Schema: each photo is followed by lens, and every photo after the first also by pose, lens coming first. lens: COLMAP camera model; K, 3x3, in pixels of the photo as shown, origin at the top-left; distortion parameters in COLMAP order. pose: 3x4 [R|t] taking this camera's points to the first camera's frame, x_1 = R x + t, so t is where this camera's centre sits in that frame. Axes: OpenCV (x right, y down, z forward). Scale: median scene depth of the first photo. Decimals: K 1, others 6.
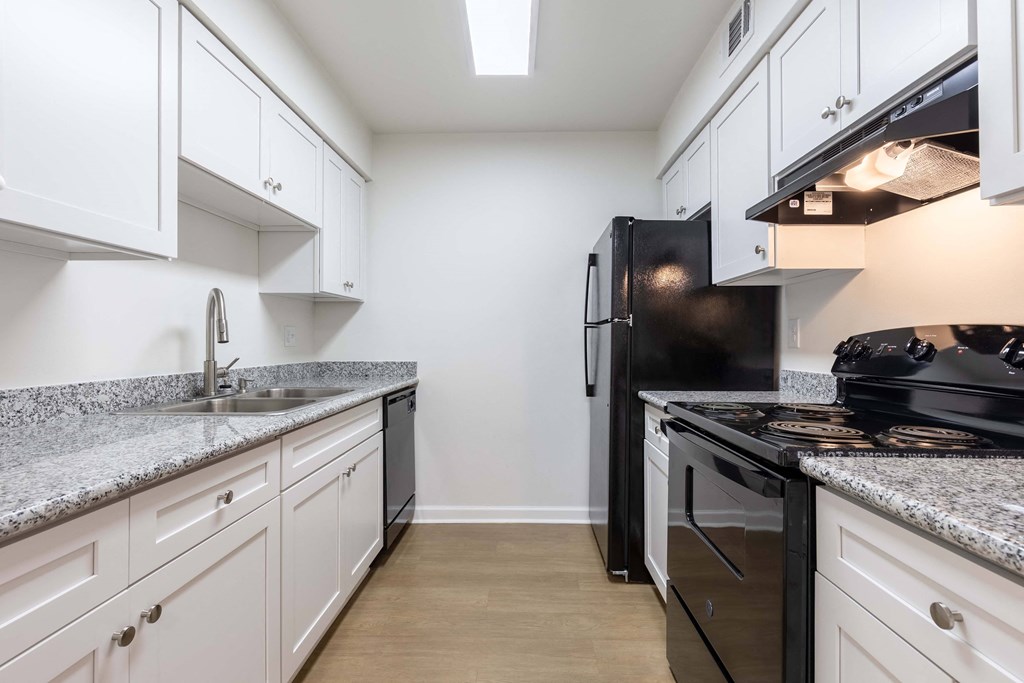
lens RADIAL K [[482.3, 0, 514.3], [0, 482.3, 339.9], [0, 0, 1]] dist [-0.001614, 0.001990]
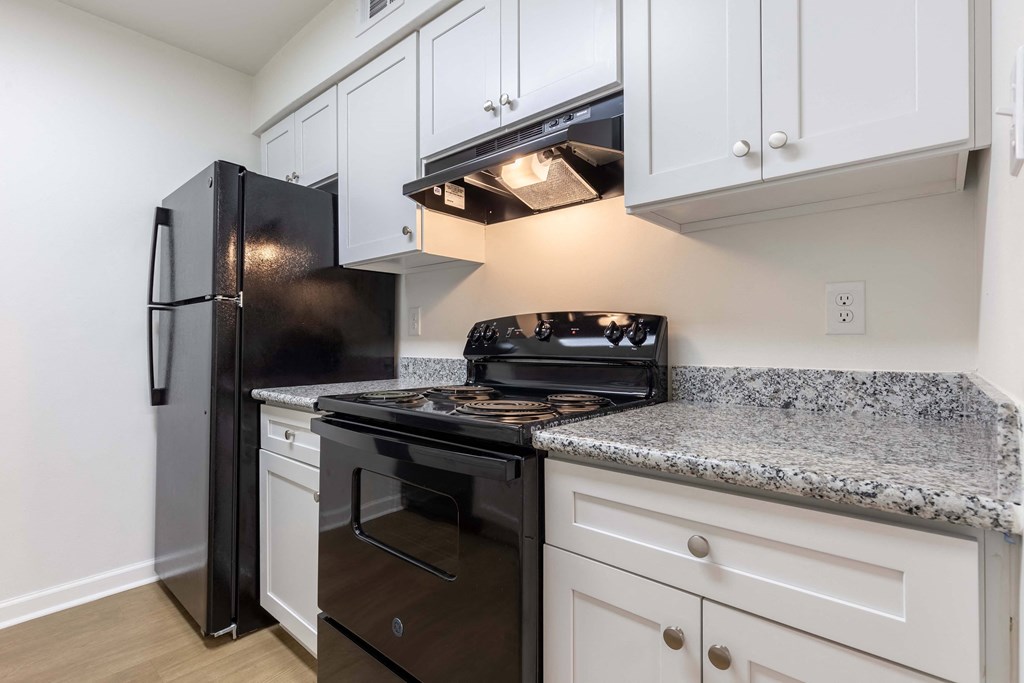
lens RADIAL K [[482.3, 0, 512.3], [0, 482.3, 339.2], [0, 0, 1]] dist [-0.001614, 0.001990]
pose [[0.639046, 0.000342, 0.769168, -0.110954], [-0.001929, 0.999997, 0.001158, 0.031742], [-0.769166, -0.002224, 0.639045, 0.243816]]
